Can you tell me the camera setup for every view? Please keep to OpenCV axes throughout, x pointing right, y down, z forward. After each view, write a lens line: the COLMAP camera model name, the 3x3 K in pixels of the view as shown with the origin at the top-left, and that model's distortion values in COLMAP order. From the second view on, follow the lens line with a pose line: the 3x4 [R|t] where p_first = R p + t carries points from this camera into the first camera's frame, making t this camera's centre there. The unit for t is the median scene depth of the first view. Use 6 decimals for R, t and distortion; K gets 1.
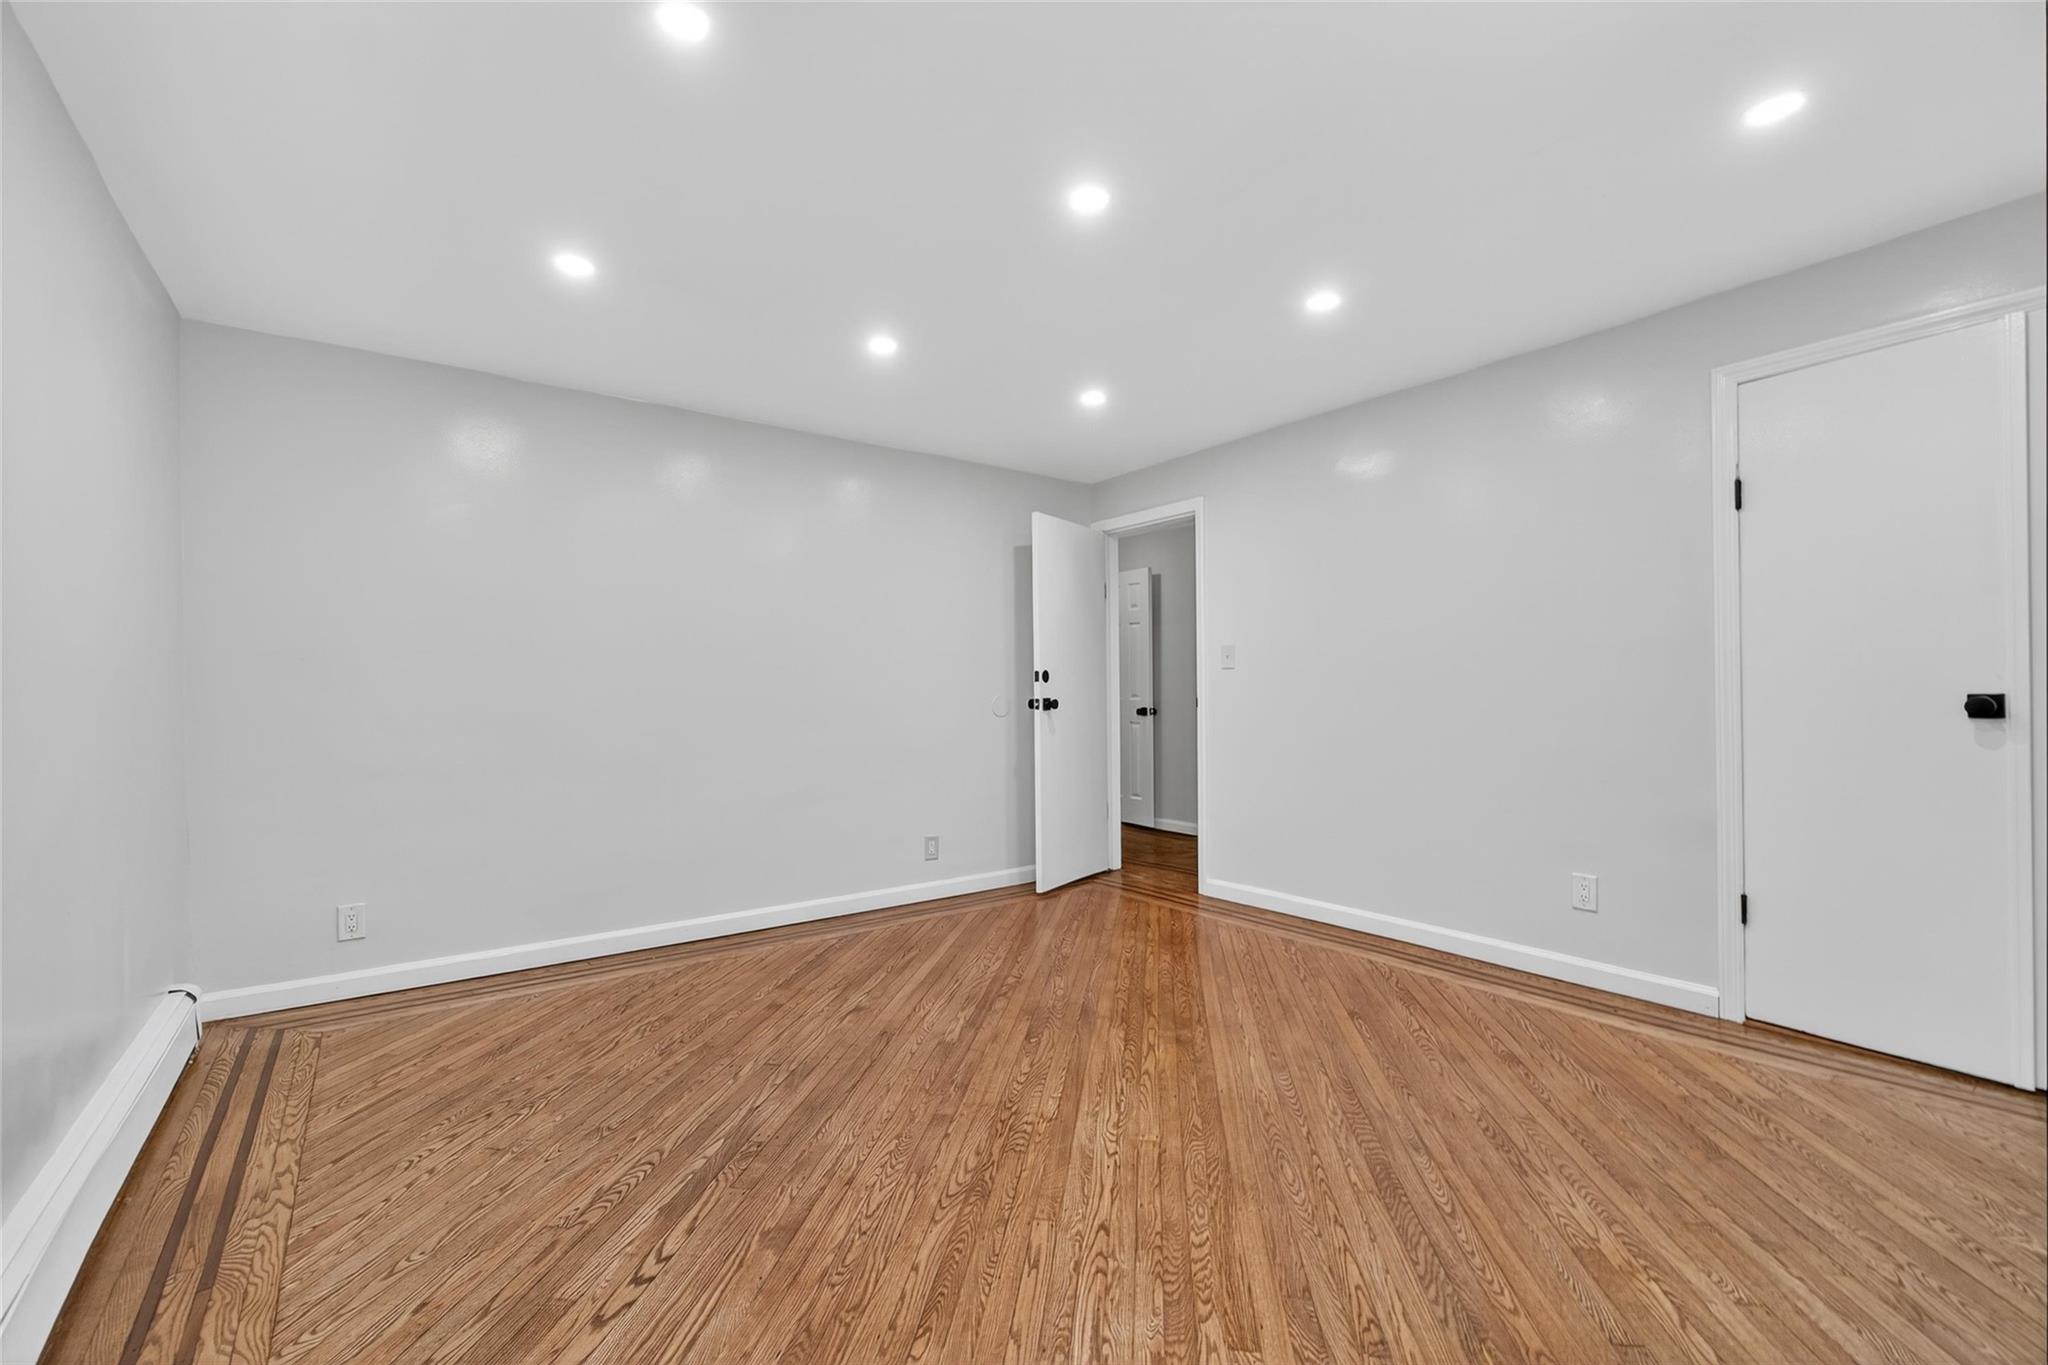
lens RADIAL K [[885.2, 0, 1018.9], [0, 885.2, 687.5], [0, 0, 1]] dist [-0.000977, 0.000135]
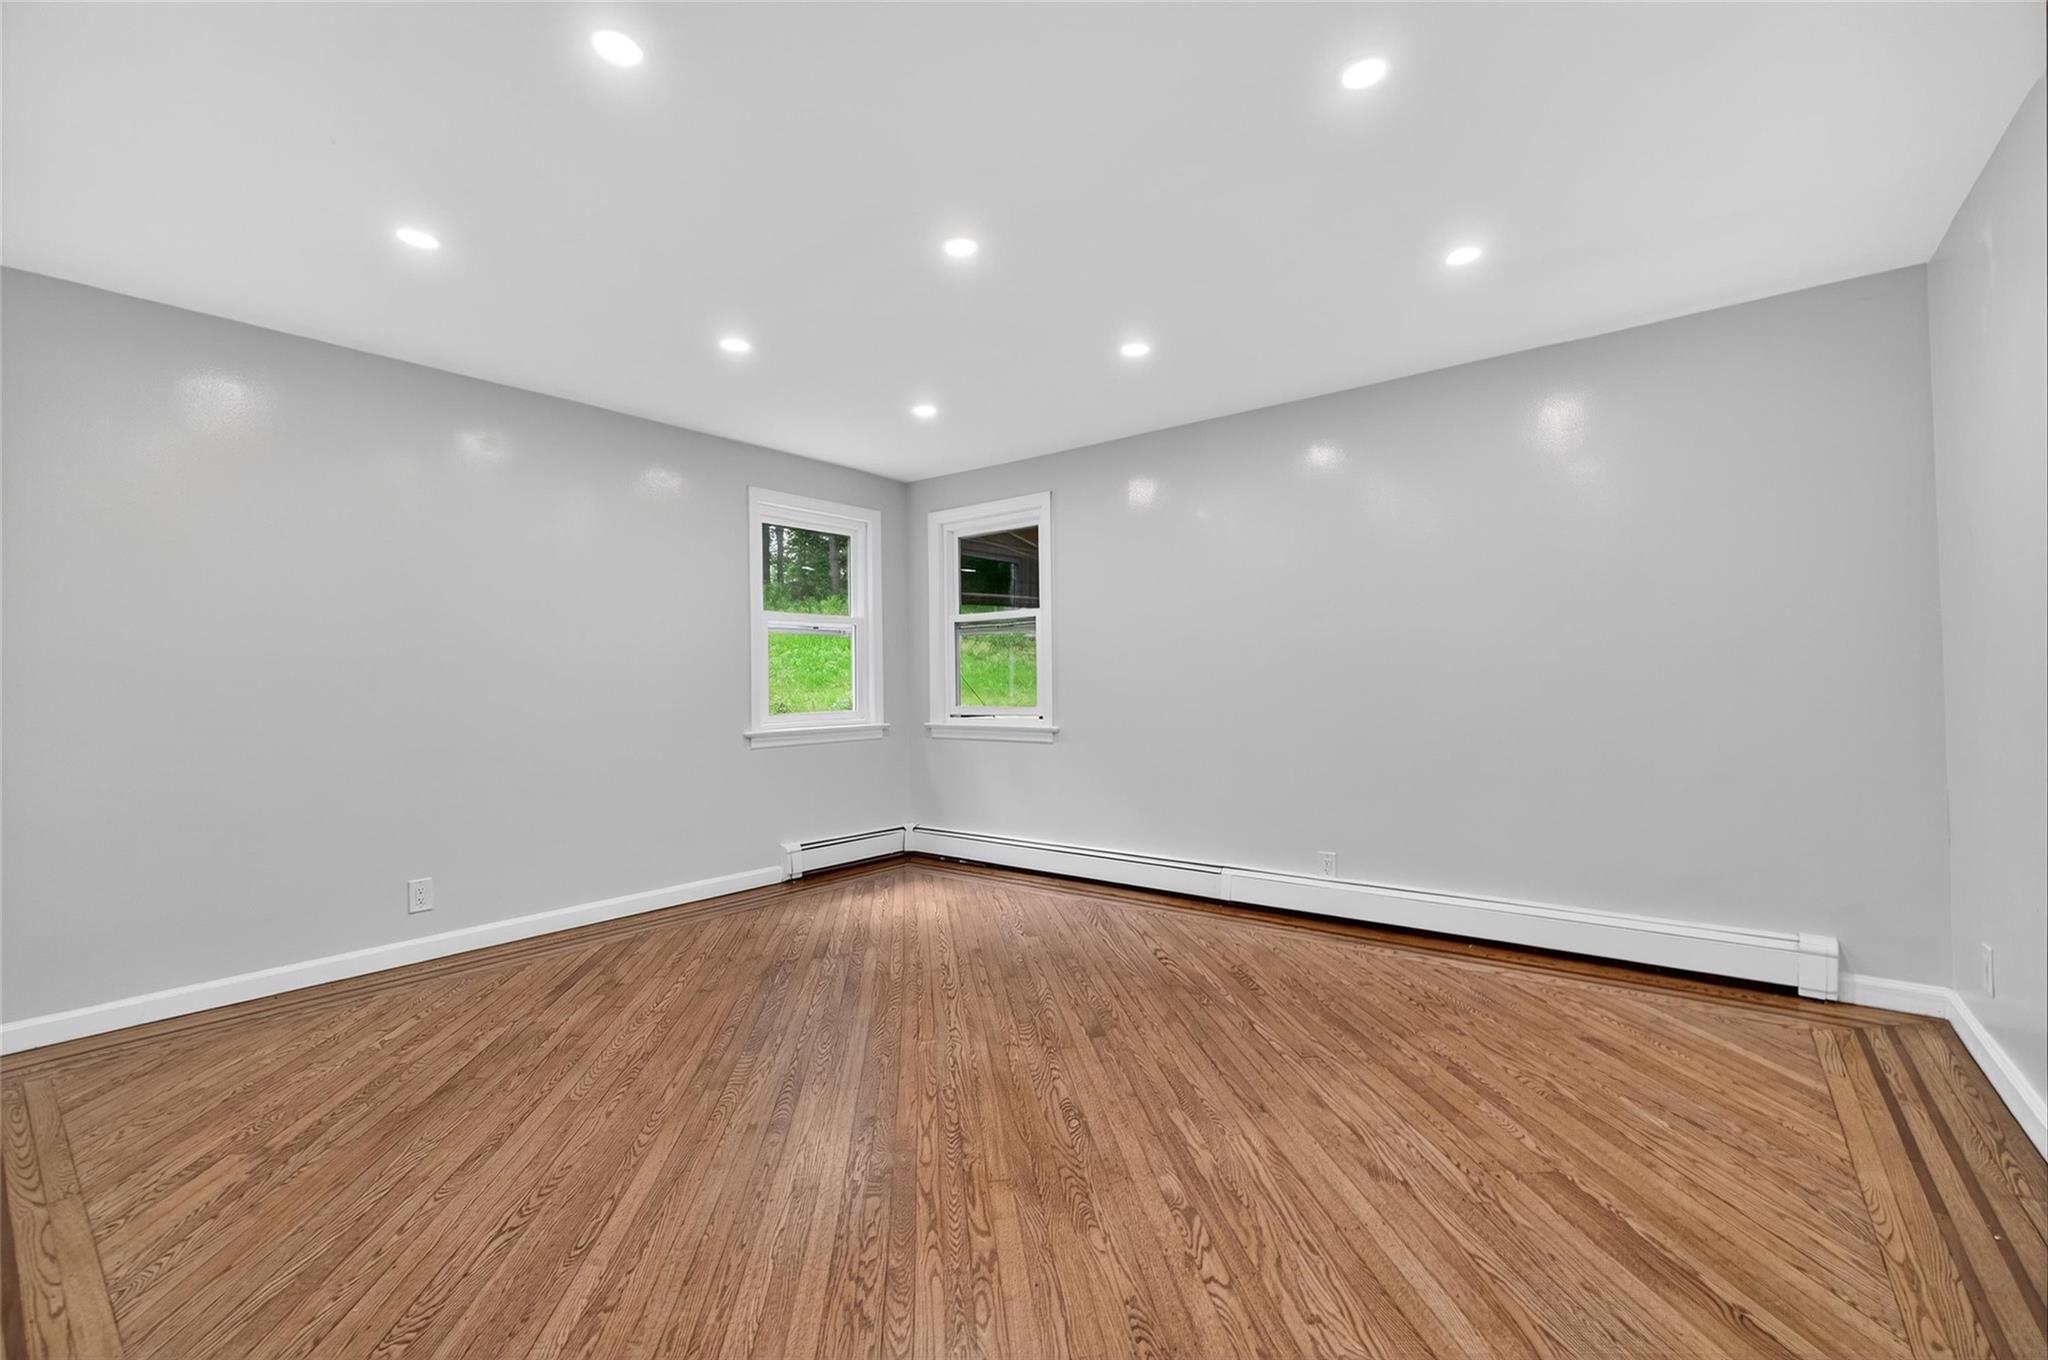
lens RADIAL K [[885.2, 0, 1018.9], [0, 885.2, 685.0], [0, 0, 1]] dist [-0.000977, 0.000135]
pose [[-0.964862, 0.024293, -0.261632, 0.261140], [0.024145, 0.999701, 0.003780, 0.002877], [0.261645, -0.002670, -0.965160, 1.746838]]
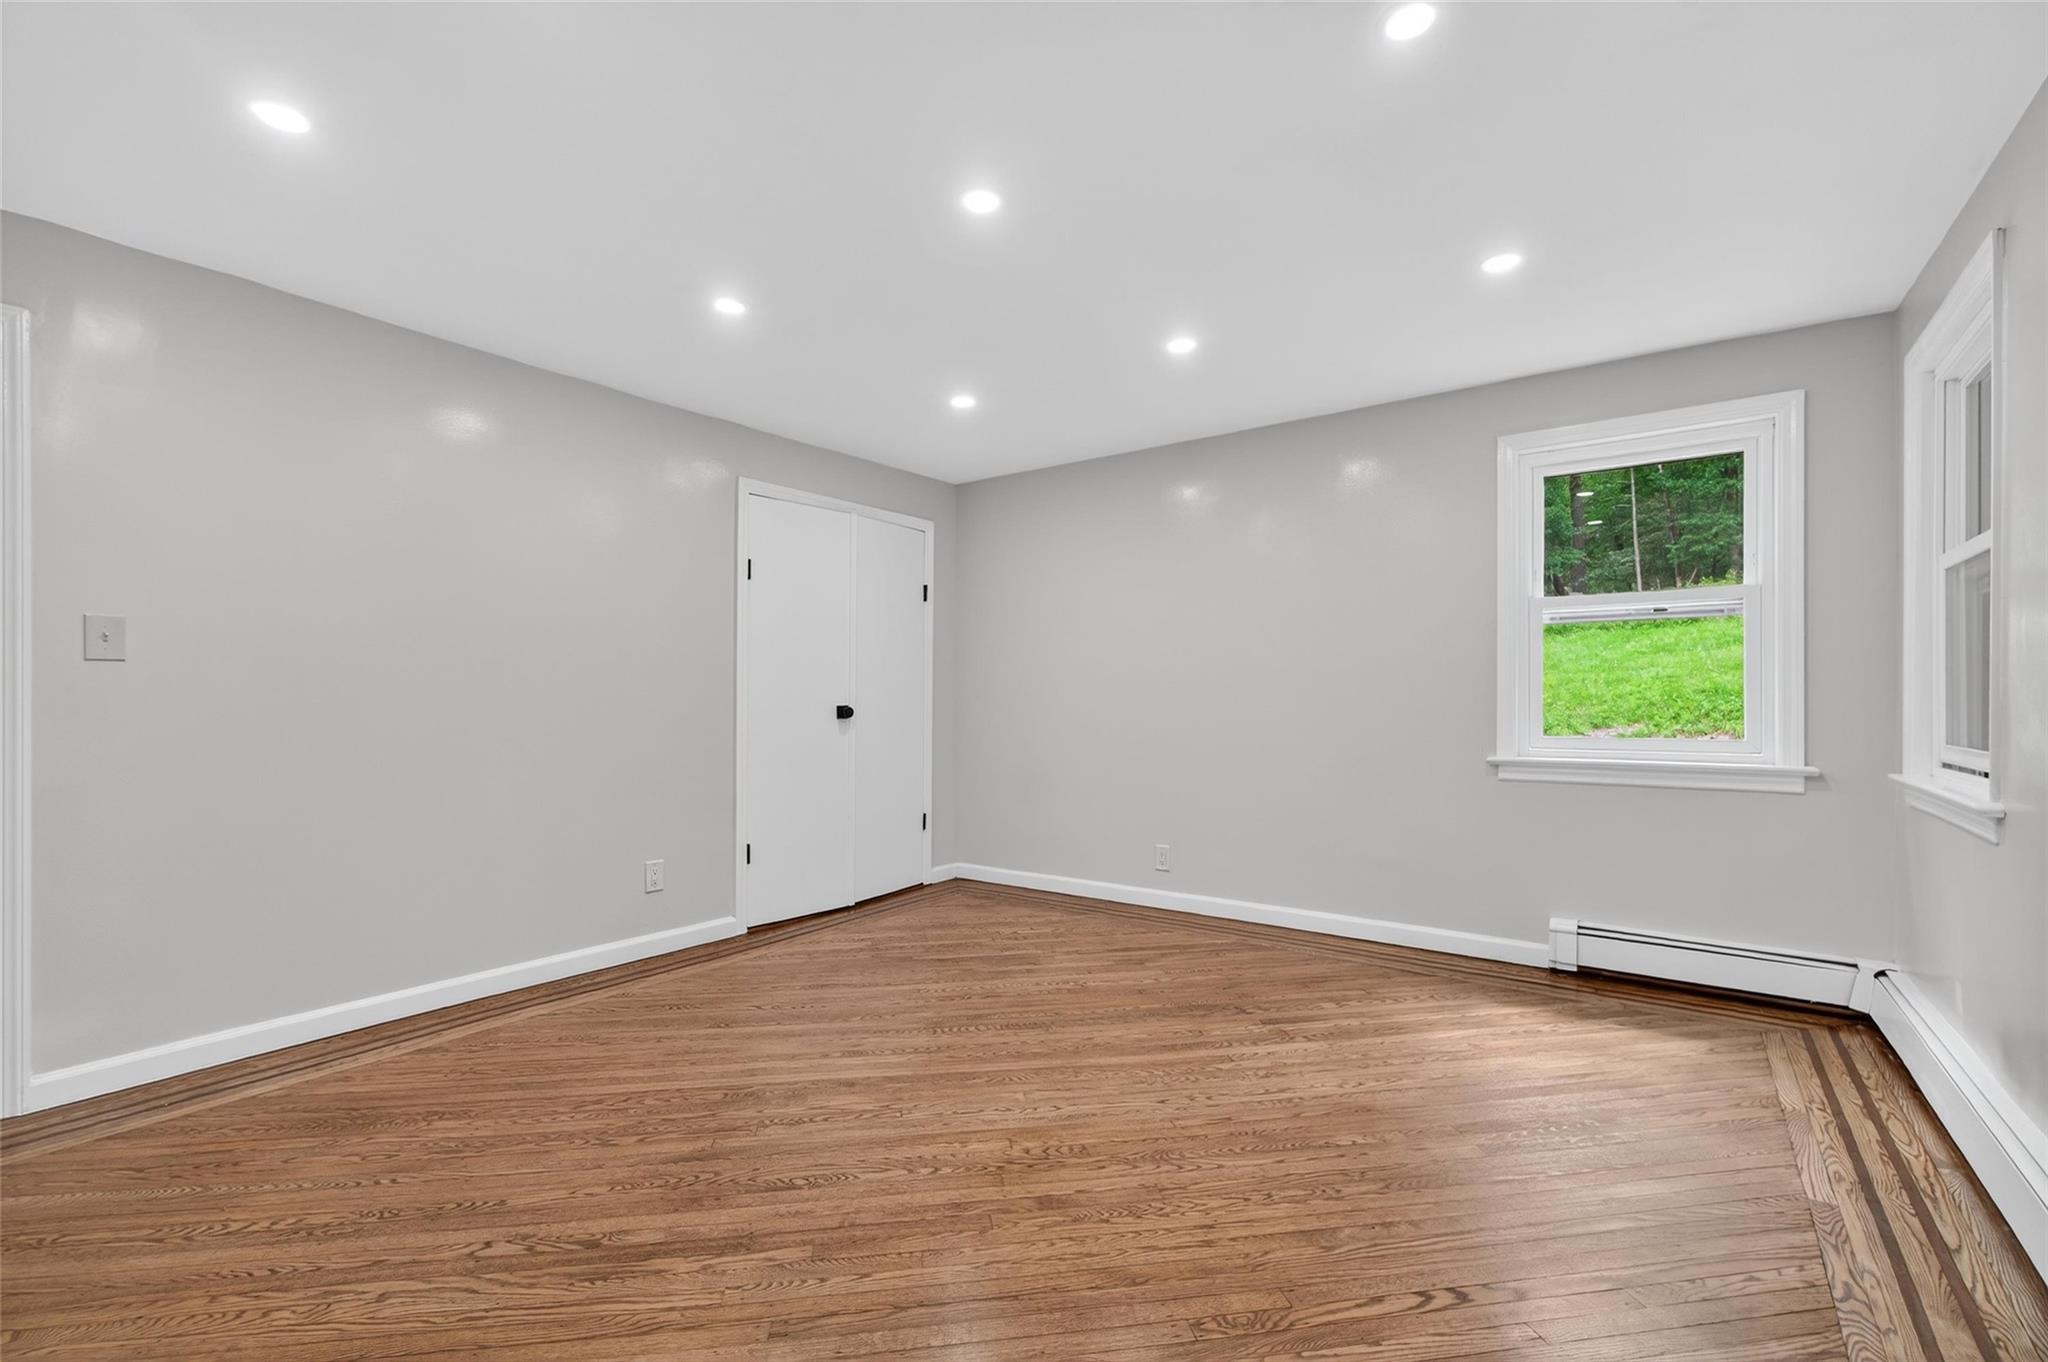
lens RADIAL K [[884.4, 0, 1011.3], [0, 884.4, 700.9], [0, 0, 1]] dist [-0.002321, -0.000694]
pose [[-0.294425, 0.010087, 0.955621, -0.723603], [0.002232, 0.999949, -0.009867, 0.014086], [-0.955672, -0.000772, -0.294432, 1.045466]]
